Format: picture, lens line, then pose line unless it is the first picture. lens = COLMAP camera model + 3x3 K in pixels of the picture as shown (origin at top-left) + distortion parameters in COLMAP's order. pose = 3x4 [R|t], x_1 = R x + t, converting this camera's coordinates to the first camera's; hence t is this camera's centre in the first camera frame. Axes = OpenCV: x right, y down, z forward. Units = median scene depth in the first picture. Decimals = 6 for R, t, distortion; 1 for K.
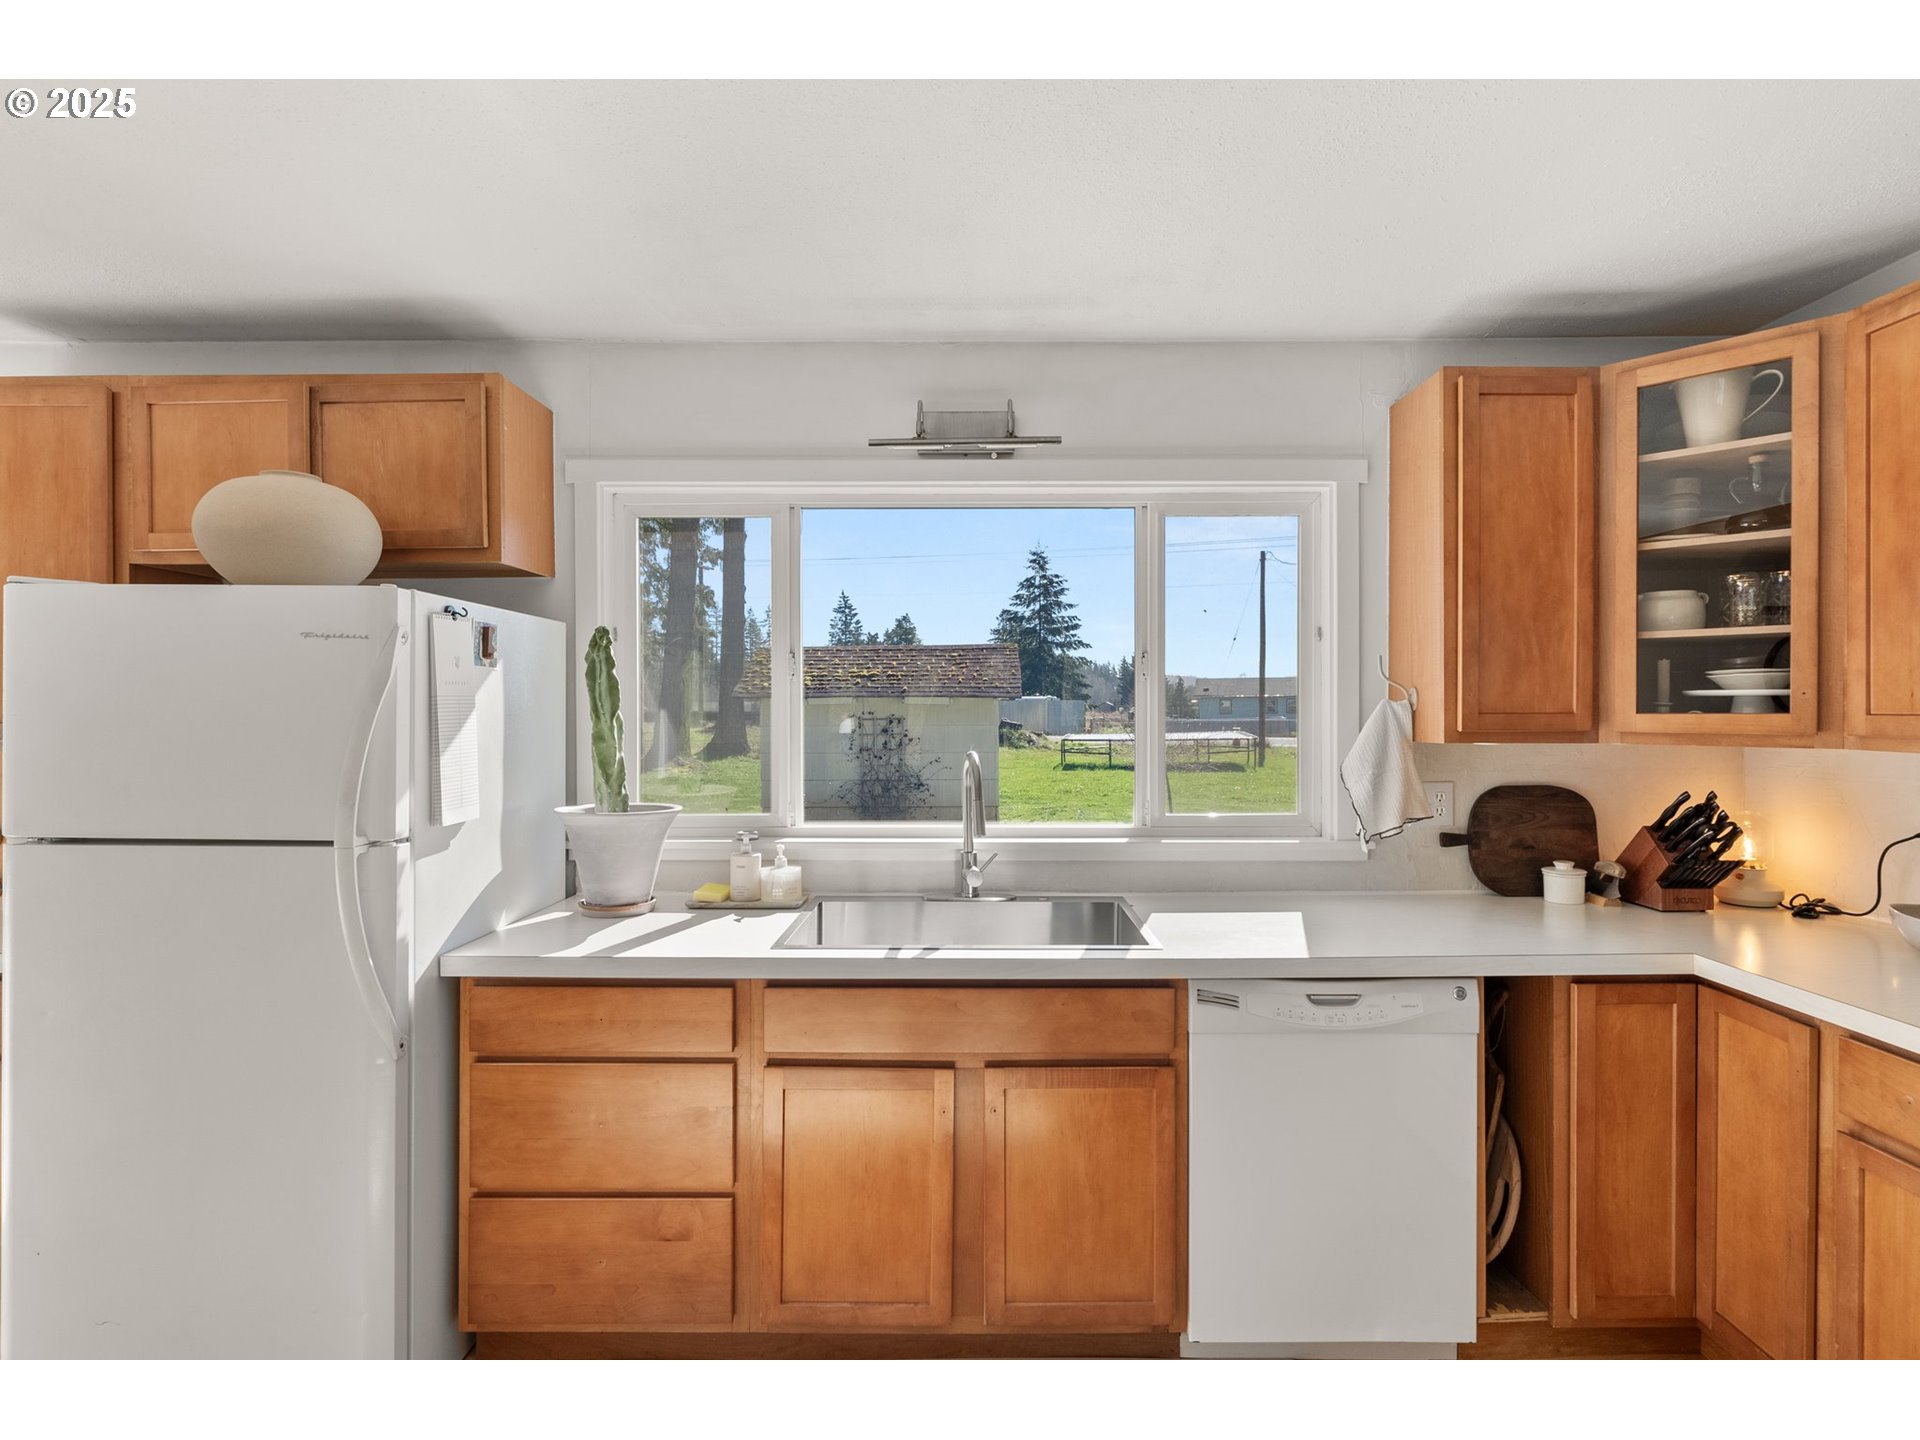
lens RADIAL K [[928.2, 0, 965.7], [0, 928.2, 710.8], [0, 0, 1]] dist [-0.003653, 0.000410]
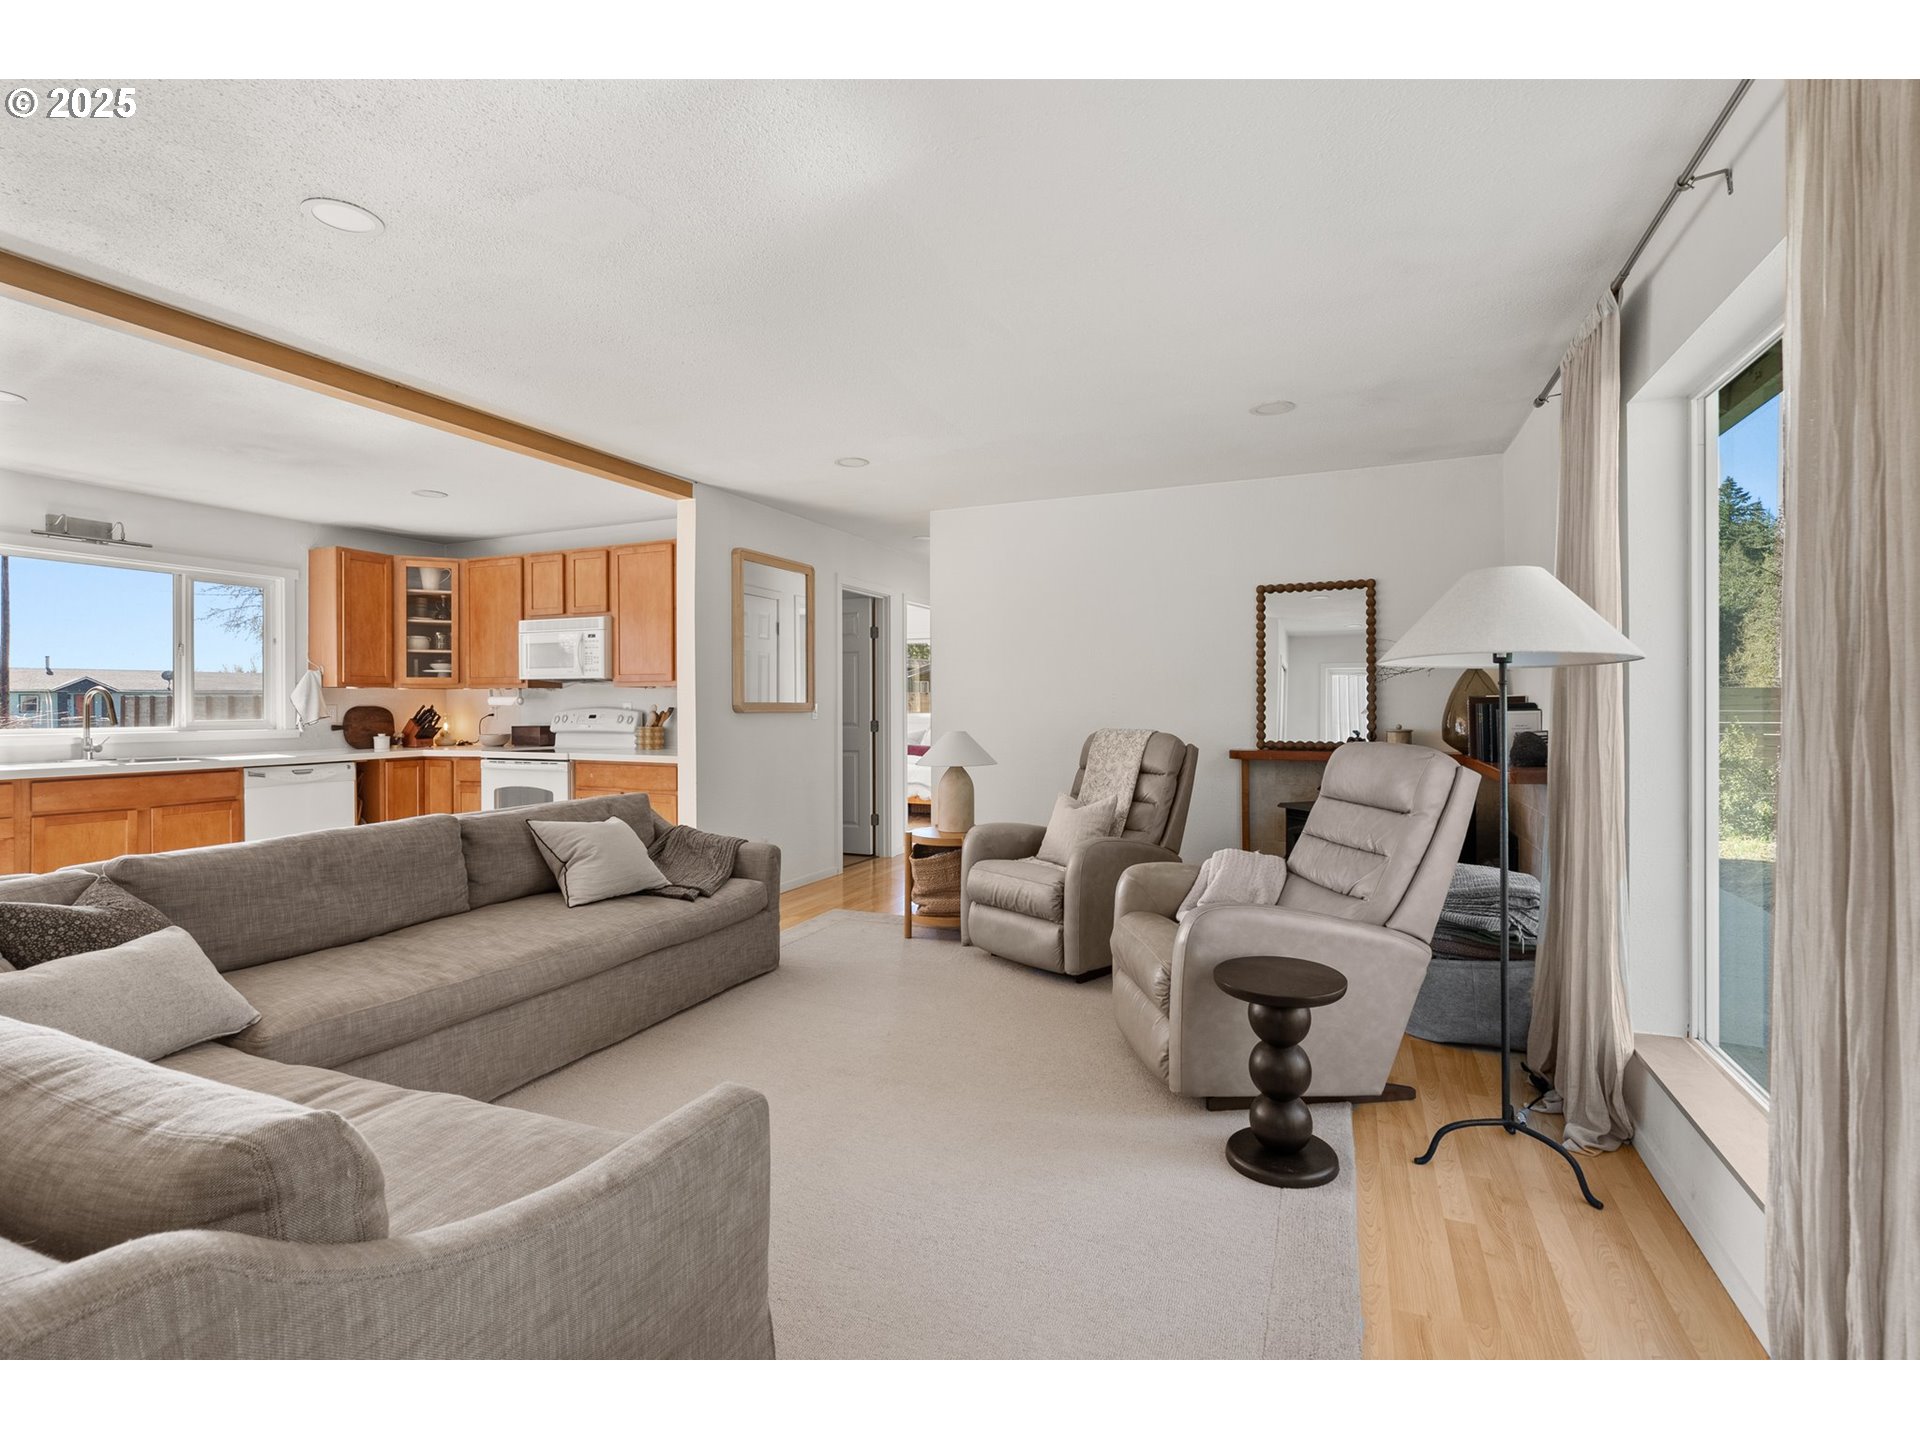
lens RADIAL K [[890.8, 0, 966.5], [0, 890.8, 711.2], [0, 0, 1]] dist [-0.000580, 0.000304]
pose [[0.396852, -0.002503, 0.917879, -1.142210], [0.006224, 0.999981, 0.000036, 0.119932], [-0.917861, 0.005699, 0.396860, -1.717619]]
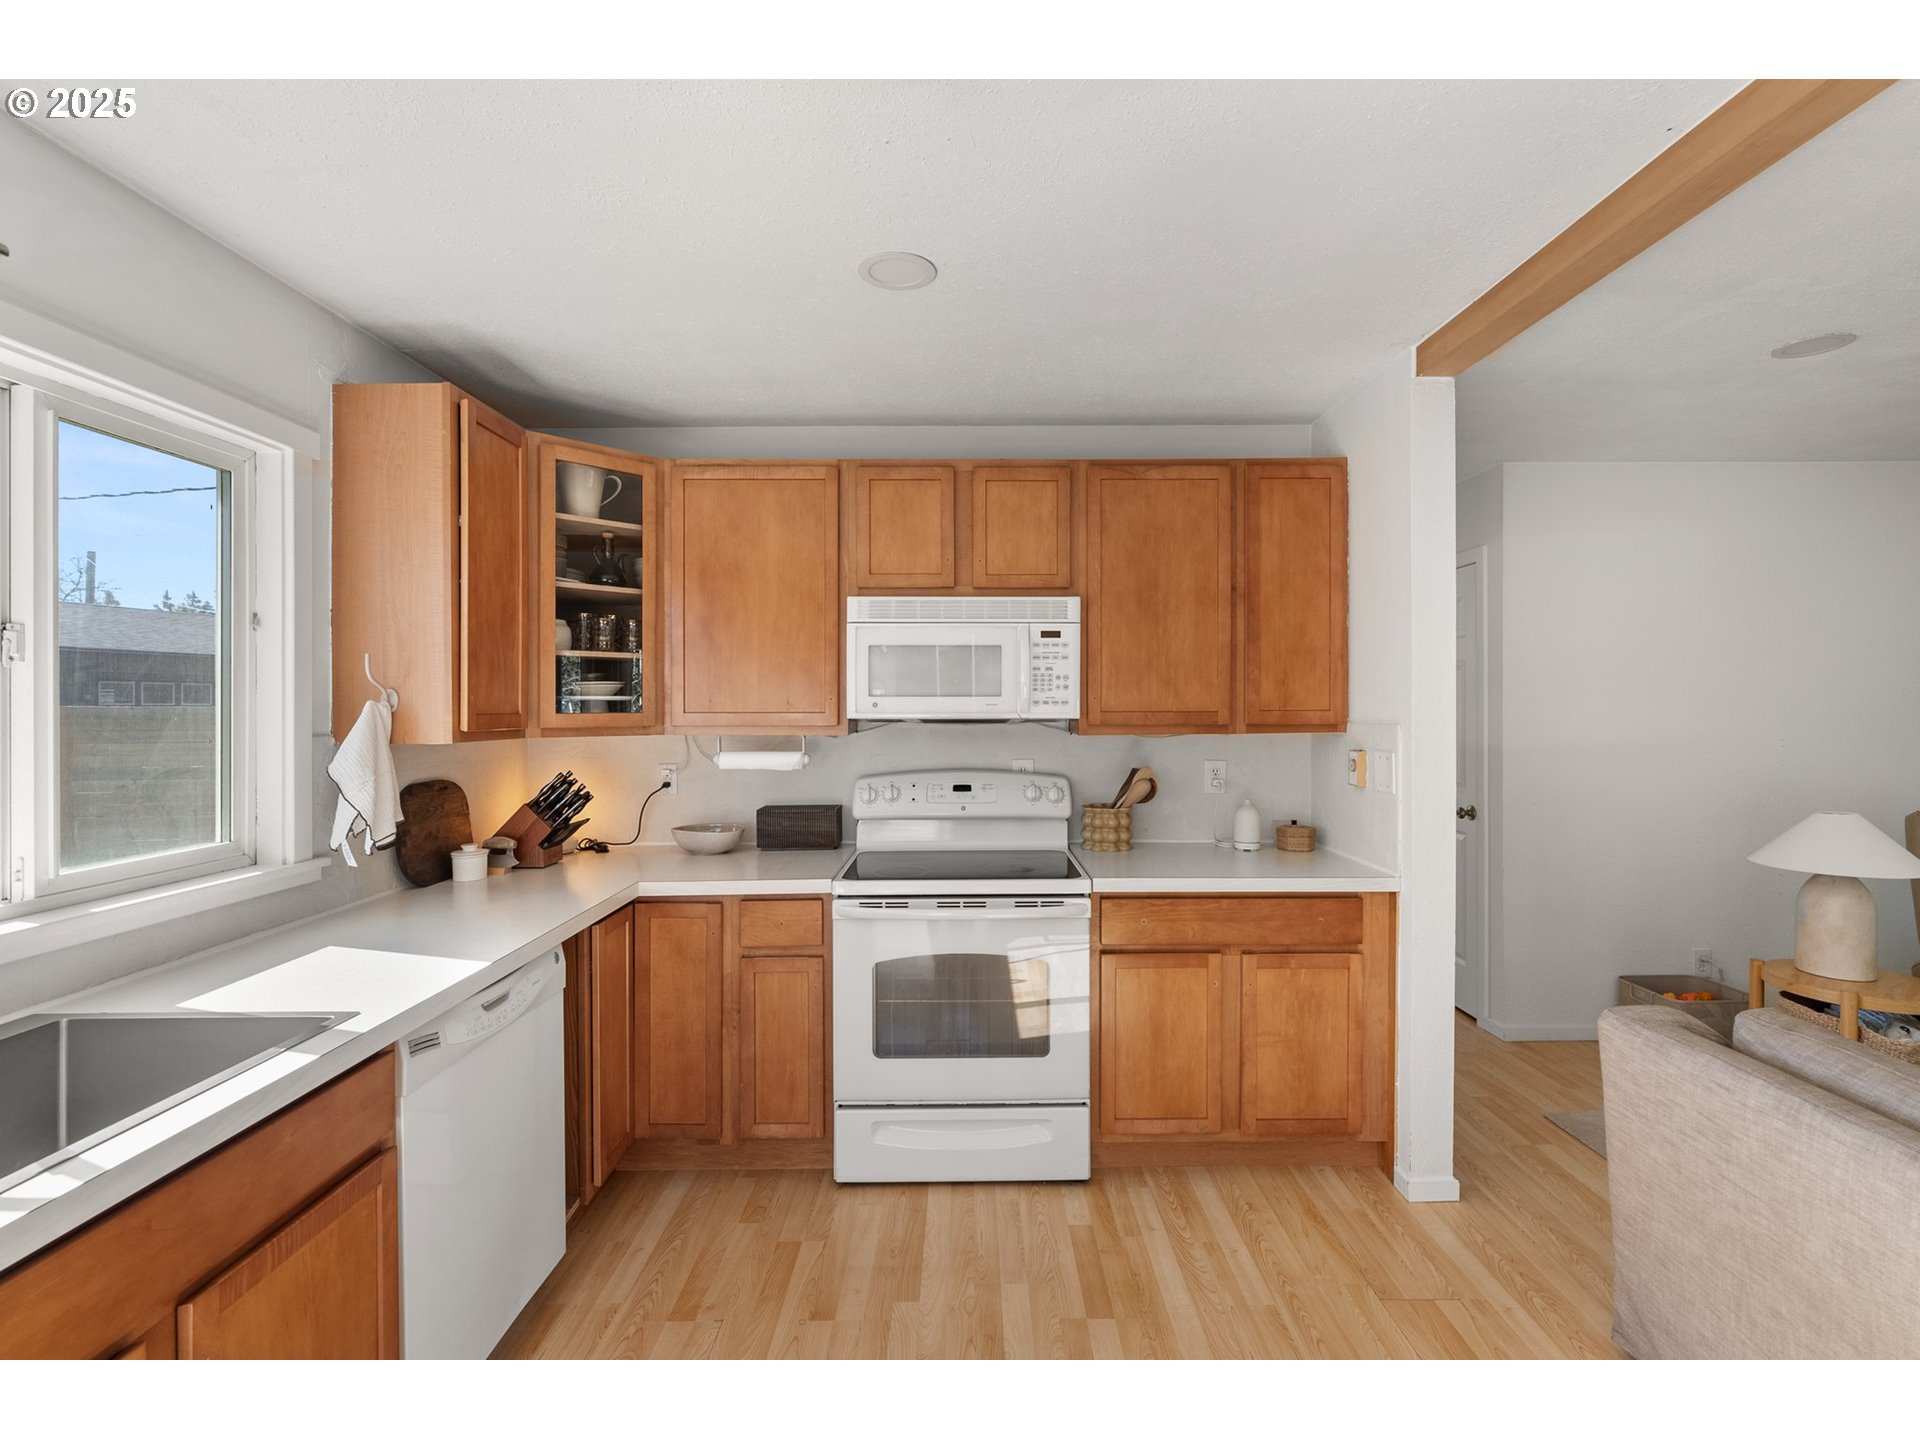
lens RADIAL K [[890.8, 0, 966.5], [0, 890.8, 711.2], [0, 0, 1]] dist [-0.000580, 0.000304]
pose [[-0.004668, -0.003014, 0.999985, -0.502618], [0.009594, 0.999949, 0.003059, 0.001464], [-0.999943, 0.009608, -0.004638, 0.432720]]
